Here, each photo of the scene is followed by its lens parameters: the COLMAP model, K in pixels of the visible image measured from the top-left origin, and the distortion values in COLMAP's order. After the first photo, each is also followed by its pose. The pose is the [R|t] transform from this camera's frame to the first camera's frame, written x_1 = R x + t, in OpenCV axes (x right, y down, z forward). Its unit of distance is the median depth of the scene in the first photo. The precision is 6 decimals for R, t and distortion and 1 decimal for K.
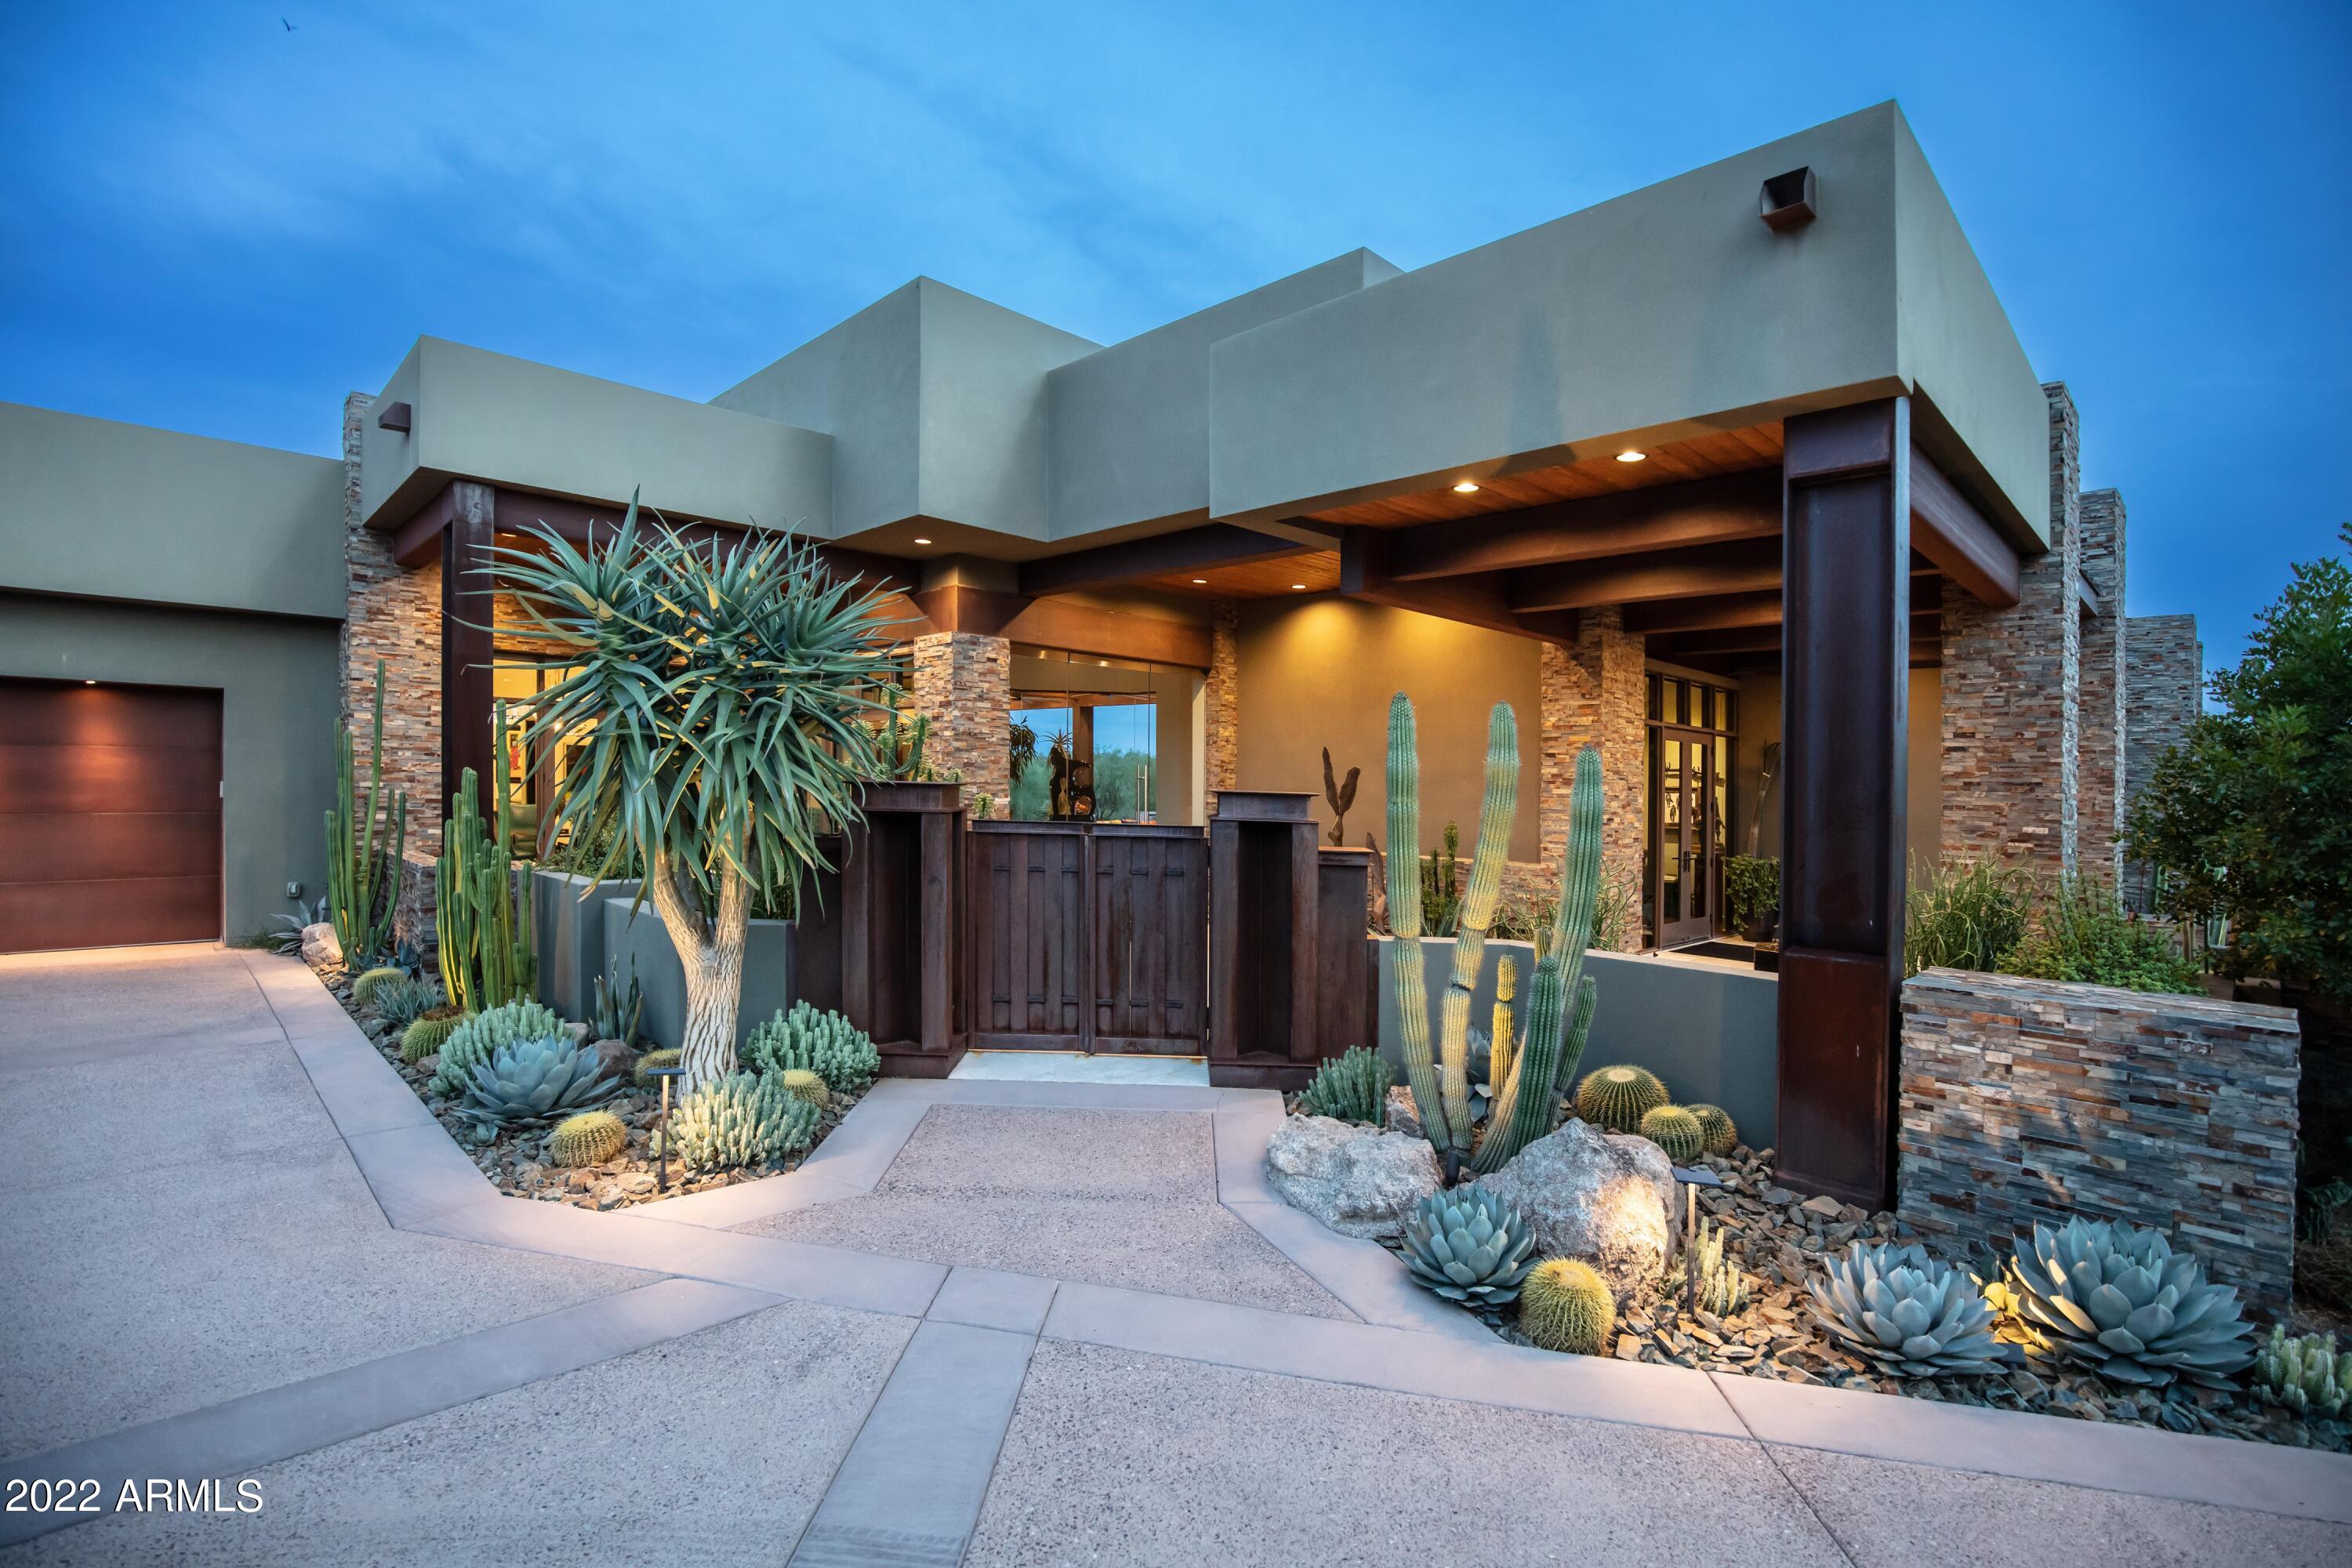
lens RADIAL K [[1075.7, 0, 1176.0], [0, 1075.7, 784.0], [0, 0, 1]] dist [-0.026080, 0.007547]
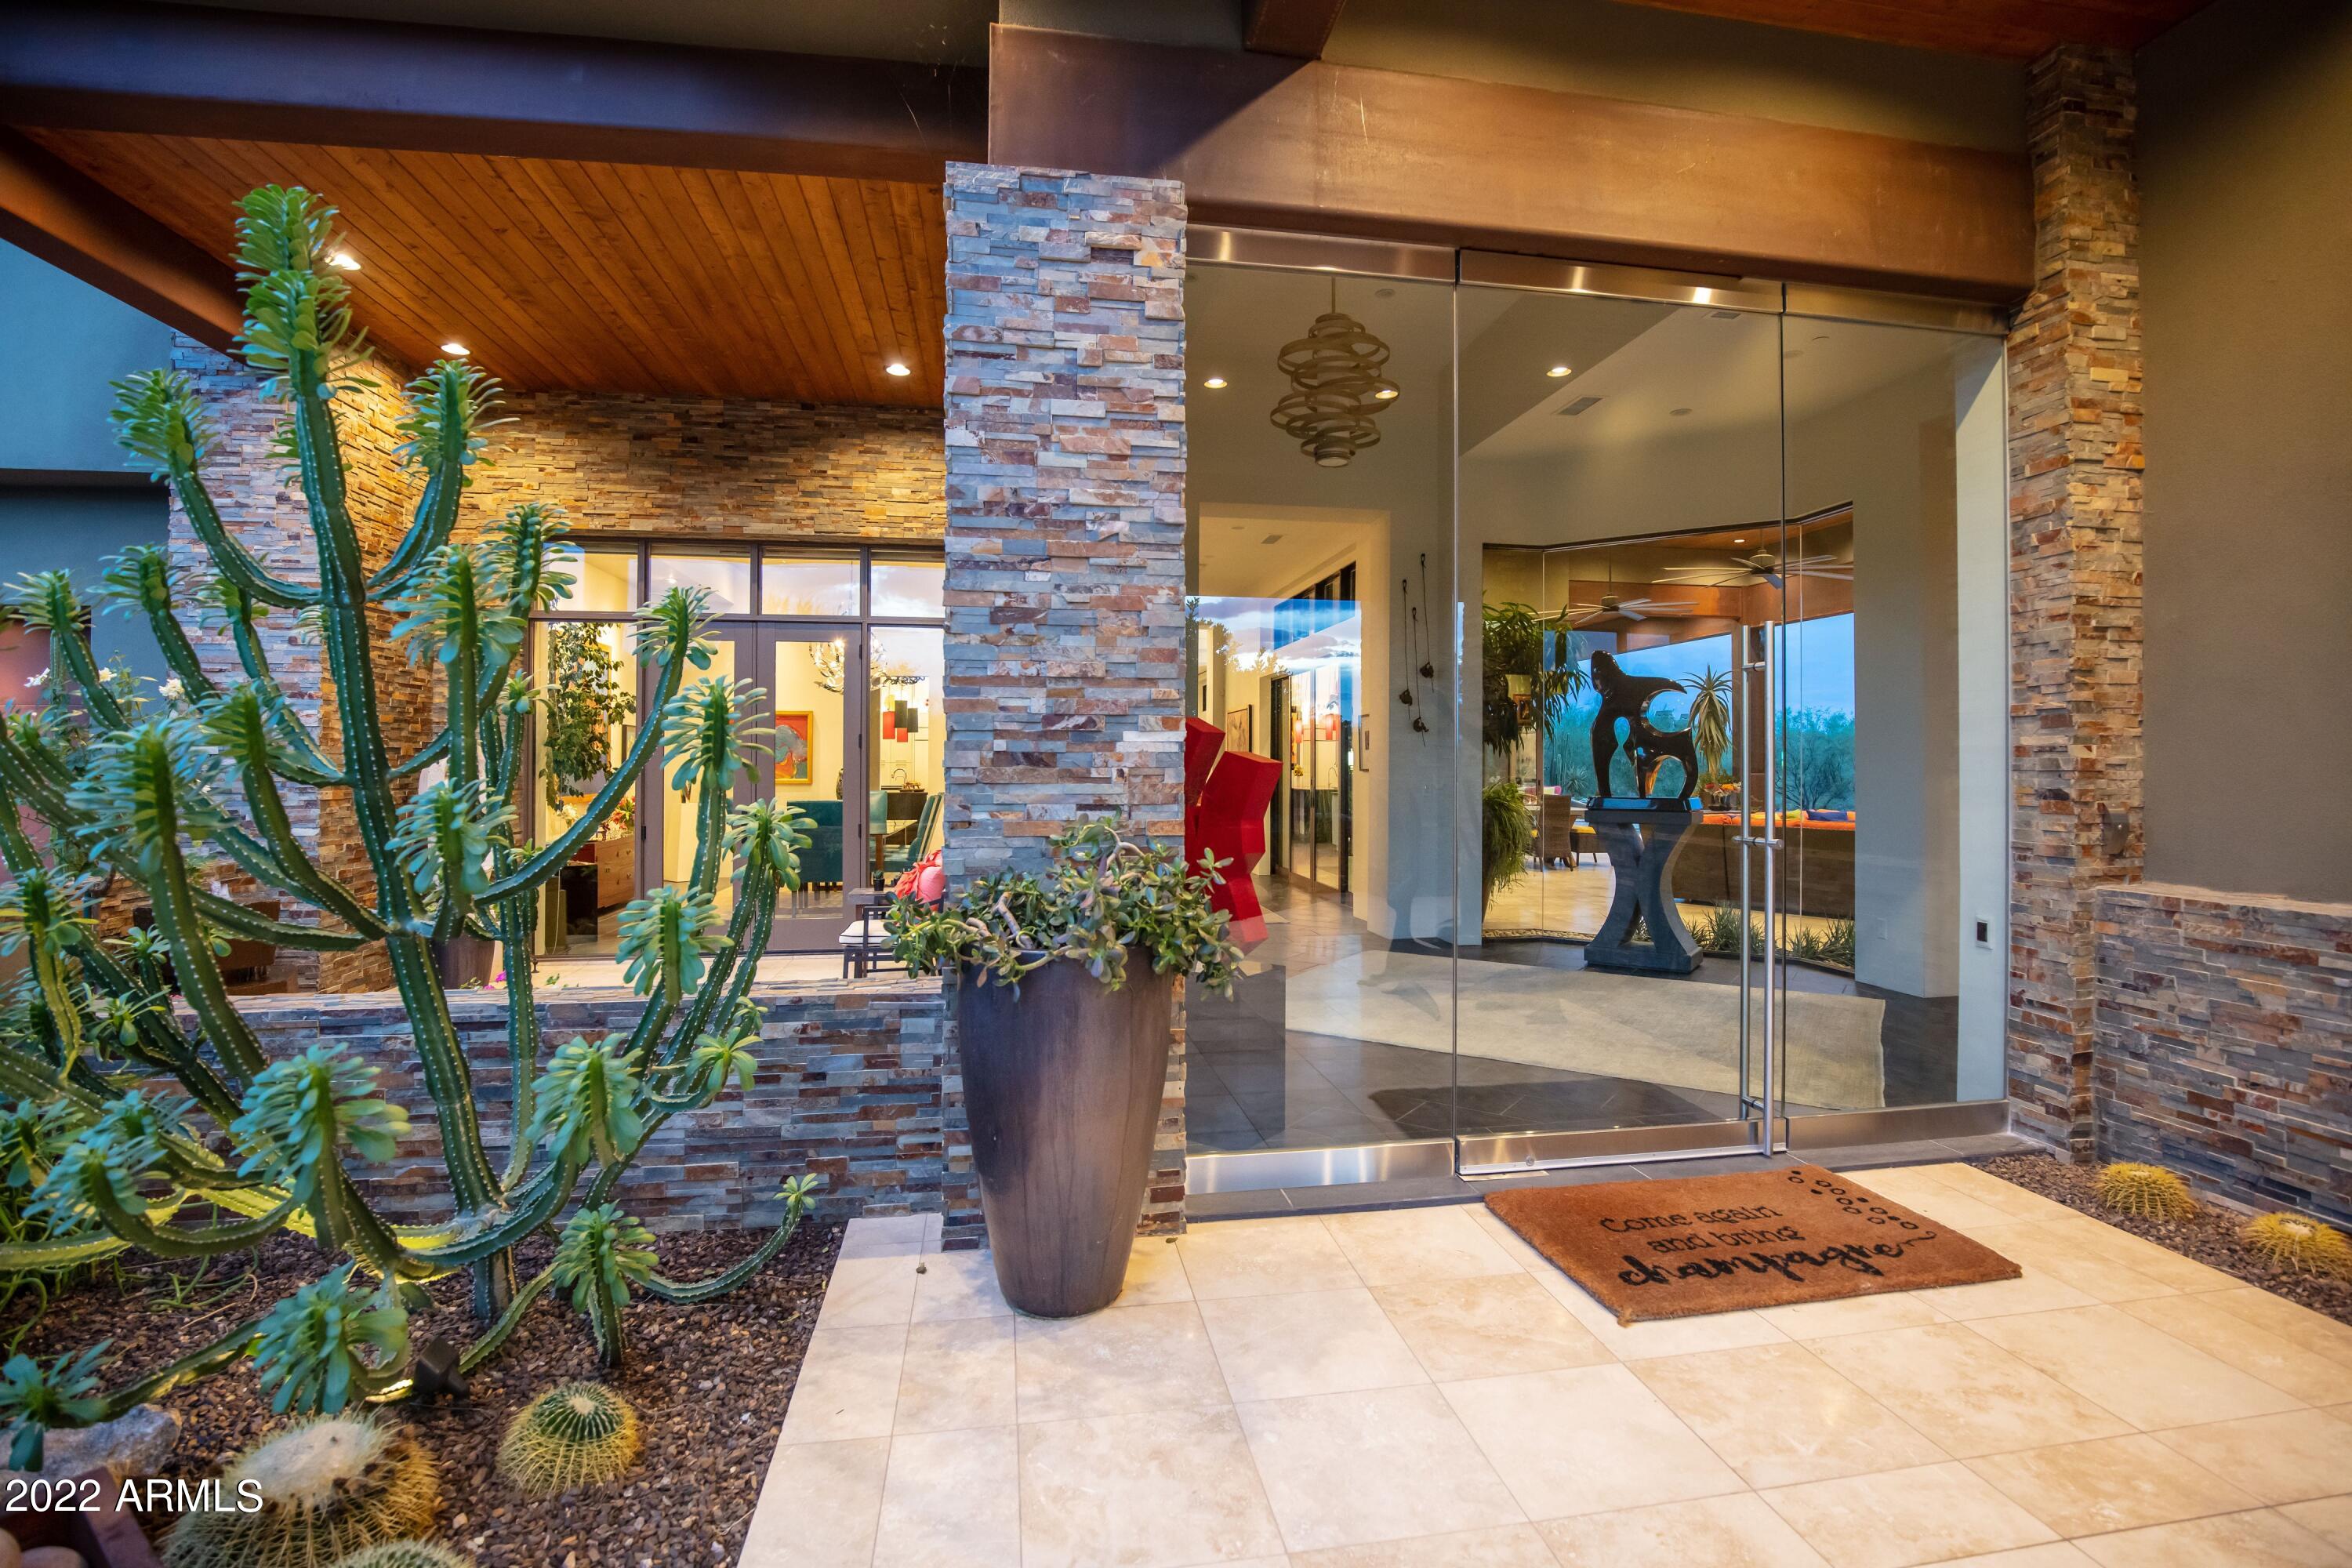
lens RADIAL K [[1101.3, 0, 1185.9], [0, 1101.3, 807.0], [0, 0, 1]] dist [-0.027991, -0.000033]
pose [[0.822725, -0.003331, -0.568430, 0.023573], [0.020018, 0.999532, 0.023117, 0.053160], [0.568087, -0.030398, 0.822407, 1.513240]]
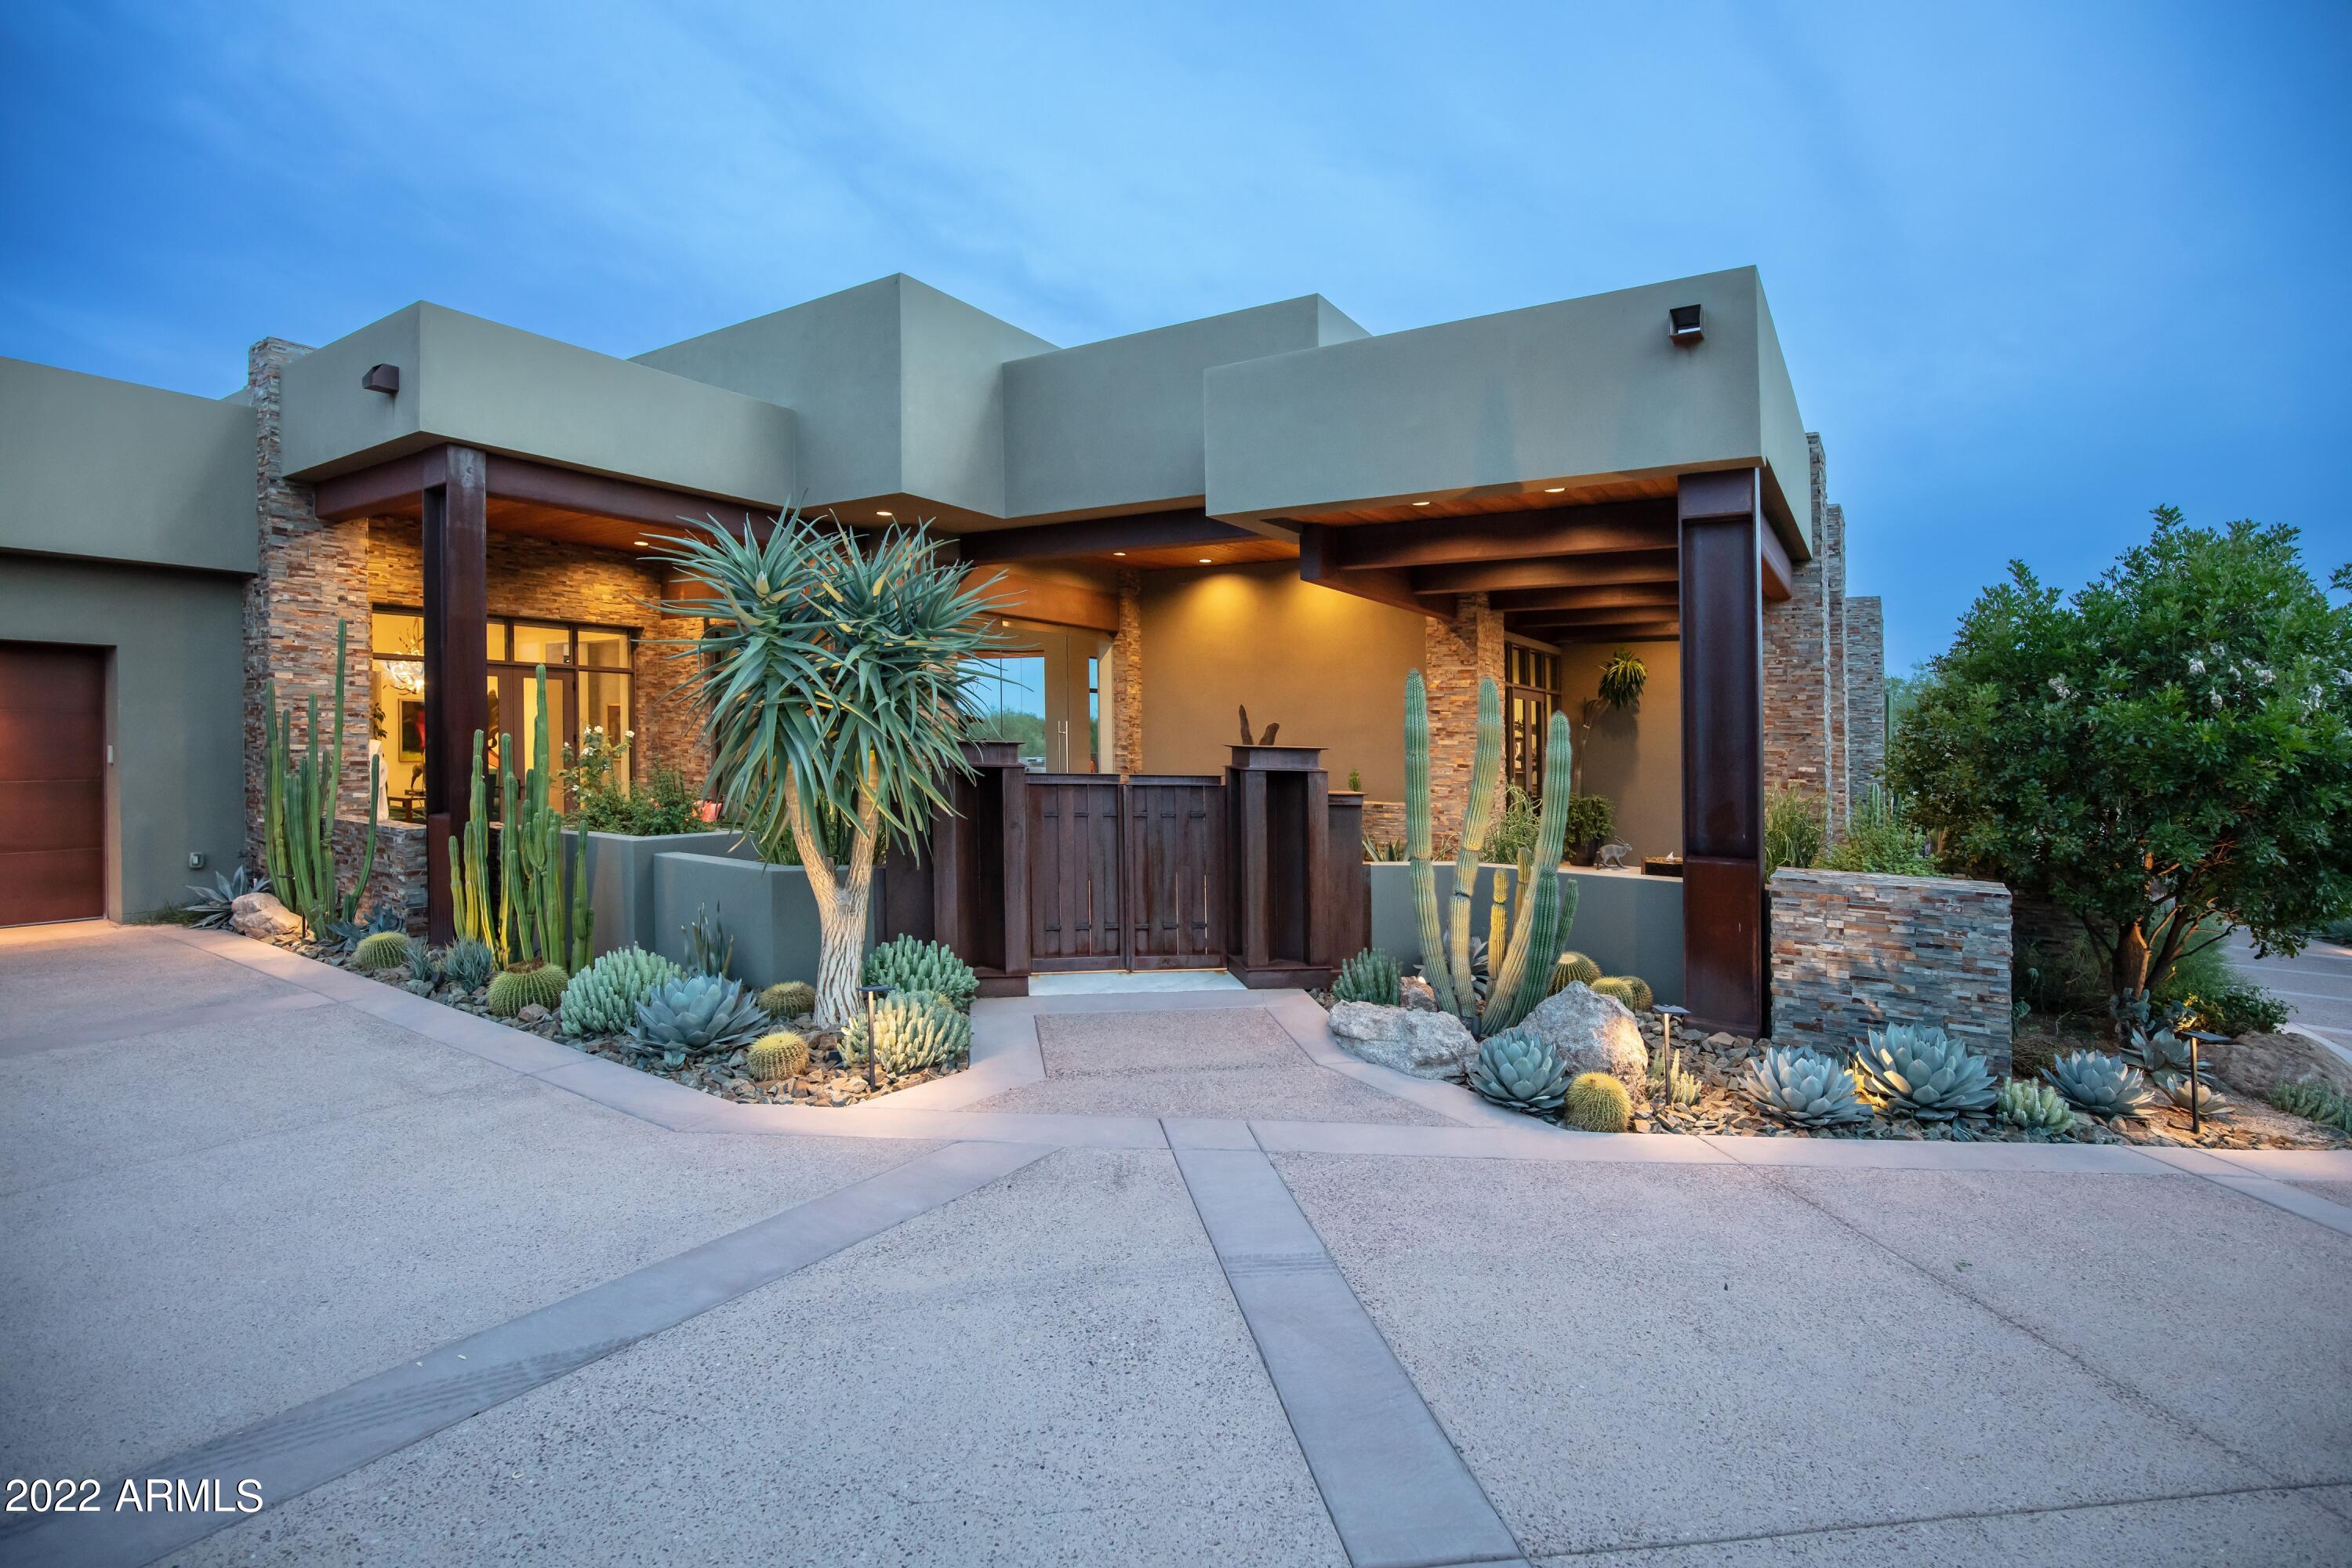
lens RADIAL K [[1081.9, 0, 1187.2], [0, 1081.9, 710.7], [0, 0, 1]] dist [-0.012216, -0.000174]
pose [[0.977219, -0.003606, 0.212203, -0.322099], [0.008039, 0.999767, -0.020032, -0.011932], [-0.212081, 0.021282, 0.977020, -0.211996]]
